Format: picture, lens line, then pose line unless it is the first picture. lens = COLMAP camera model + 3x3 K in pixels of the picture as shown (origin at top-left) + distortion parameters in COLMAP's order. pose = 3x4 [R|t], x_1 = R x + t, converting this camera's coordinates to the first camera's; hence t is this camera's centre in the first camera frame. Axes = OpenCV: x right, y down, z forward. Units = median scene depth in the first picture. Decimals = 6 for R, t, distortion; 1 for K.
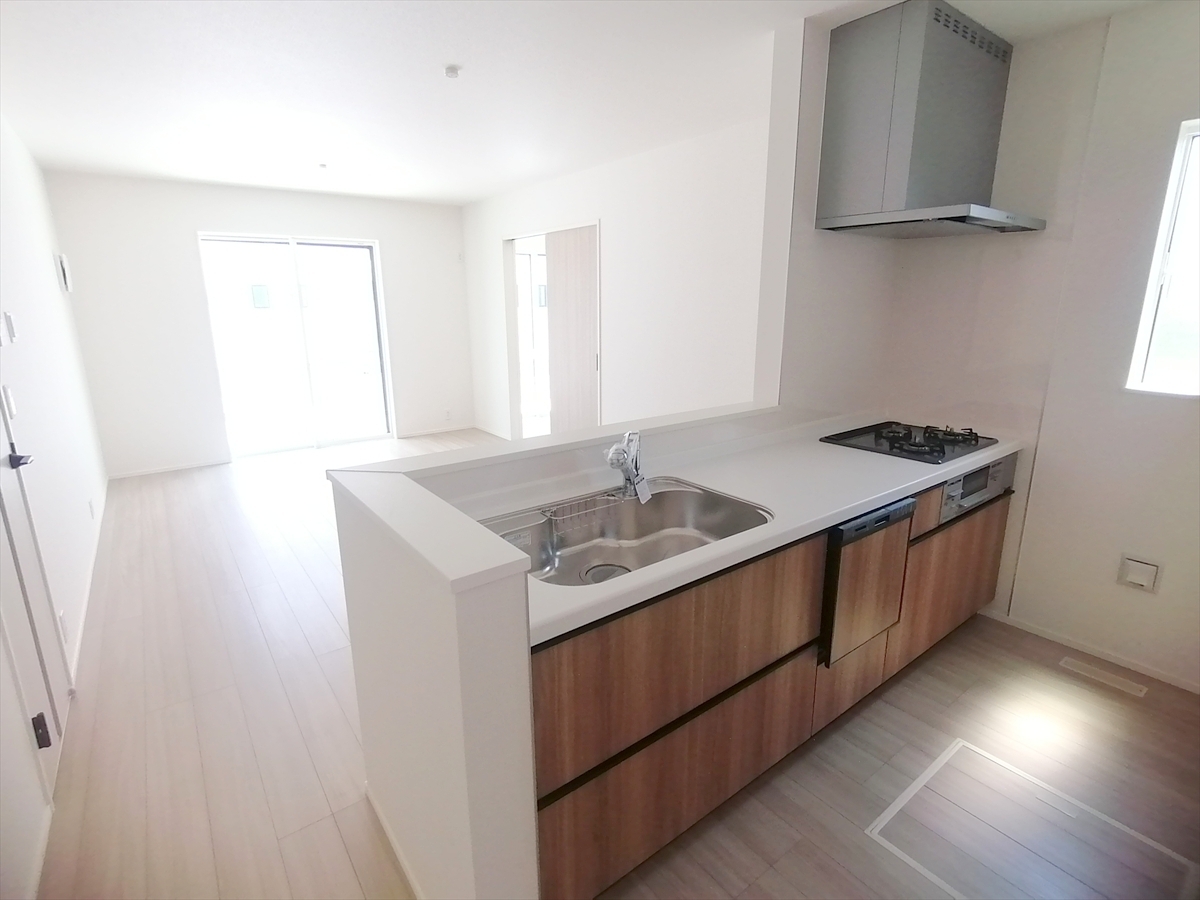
lens RADIAL K [[639.3, 0, 600.0], [0, 639.3, 450.0], [0, 0, 1]] dist [-0.057088, 0.044492]
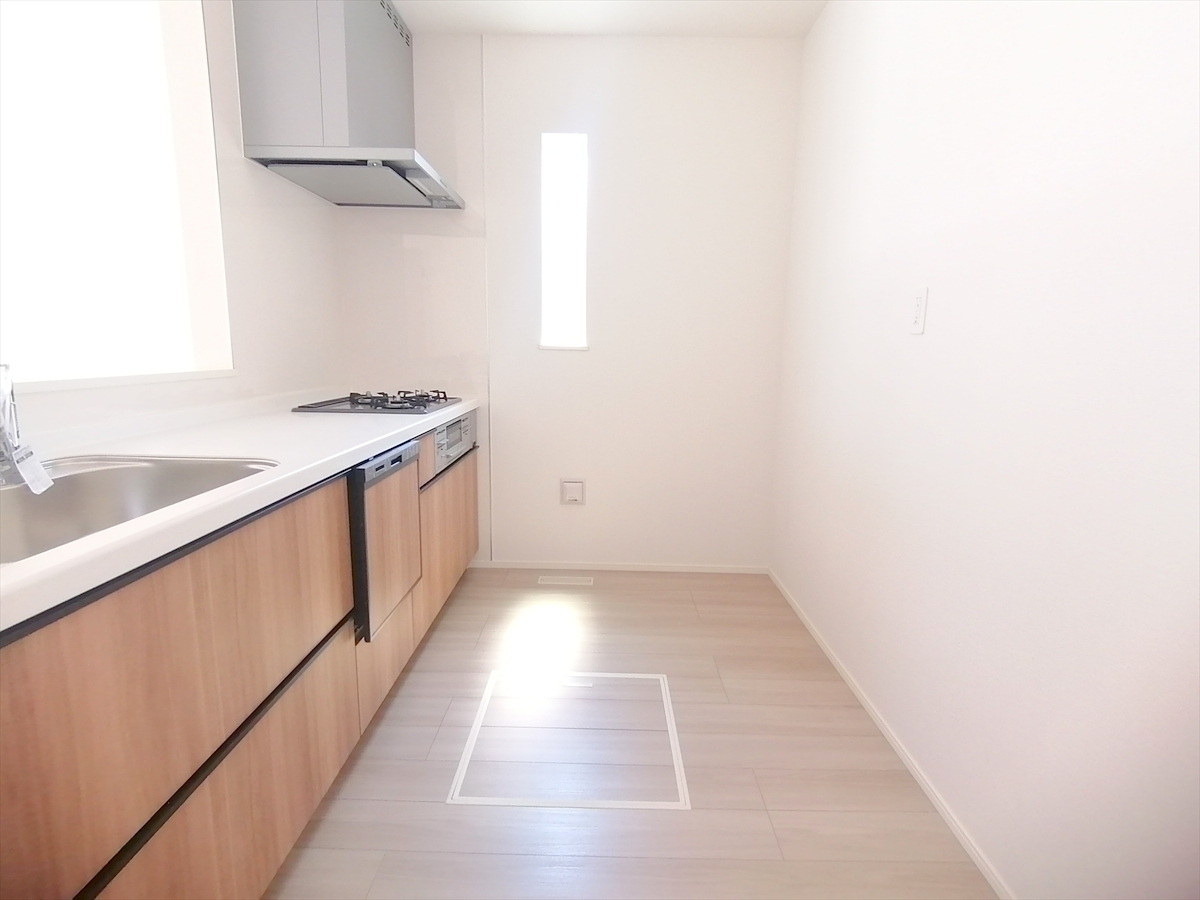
lens RADIAL K [[597.9, 0, 600.0], [0, 597.9, 450.0], [0, 0, 1]] dist [0.008412, 0.000641]
pose [[0.628262, -0.121705, 0.768424, -0.031585], [0.177569, 0.984051, 0.010677, 0.121617], [-0.757467, 0.129740, 0.639853, 0.187736]]
